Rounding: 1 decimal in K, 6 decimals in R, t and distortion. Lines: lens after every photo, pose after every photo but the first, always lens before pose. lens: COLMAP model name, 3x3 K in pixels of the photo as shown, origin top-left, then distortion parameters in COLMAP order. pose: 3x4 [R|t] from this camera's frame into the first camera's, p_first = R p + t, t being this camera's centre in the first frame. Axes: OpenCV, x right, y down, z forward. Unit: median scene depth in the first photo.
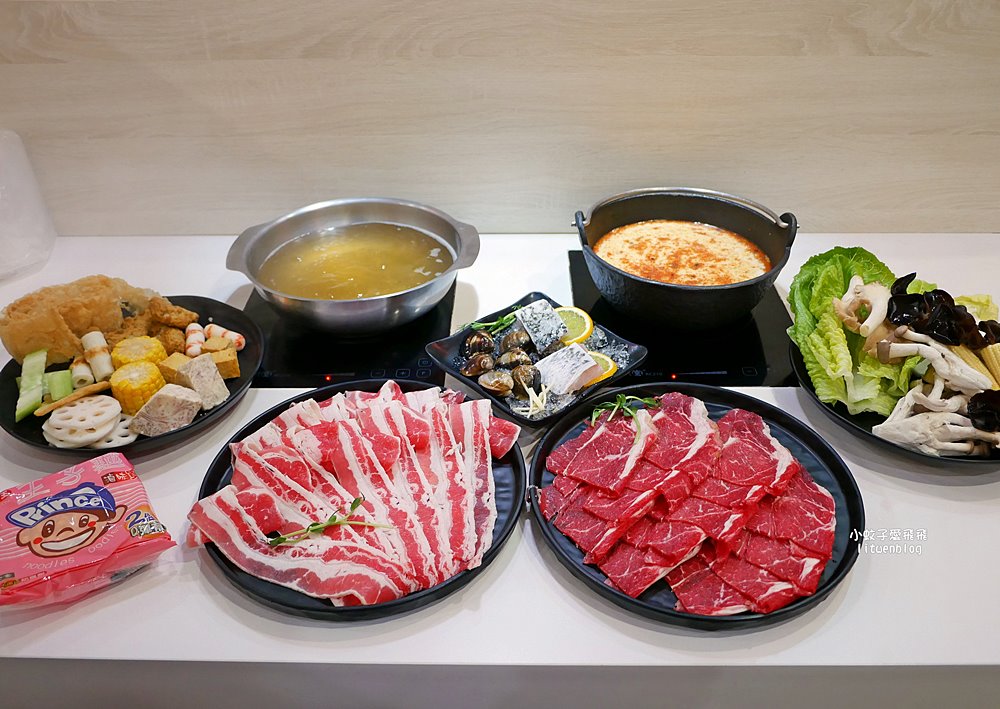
lens RADIAL K [[889.5, 0, 500.0], [0, 889.5, 354.5], [0, 0, 1]] dist [-0.075321, -0.001300]
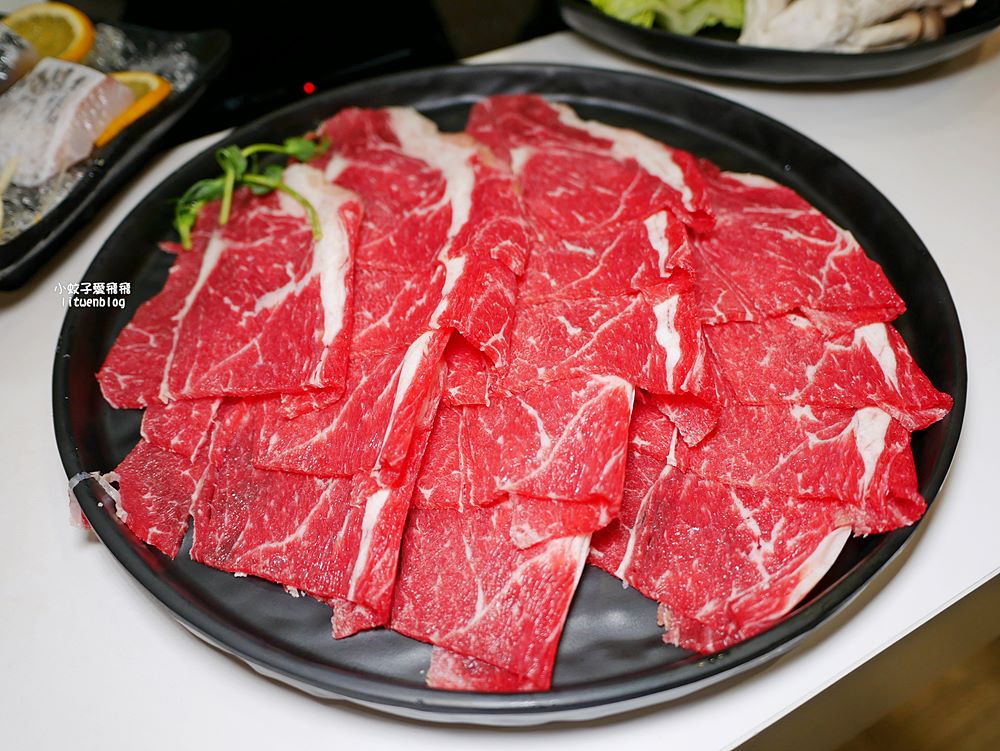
lens RADIAL K [[817.9, 0, 544.7], [0, 817.9, 375.2], [0, 0, 1]] dist [-0.003048, 0.000854]
pose [[0.813977, -0.431375, 0.389047, 0.078508], [0.335945, 0.895947, 0.290550, 0.090261], [-0.473902, -0.105803, 0.874199, 0.704323]]
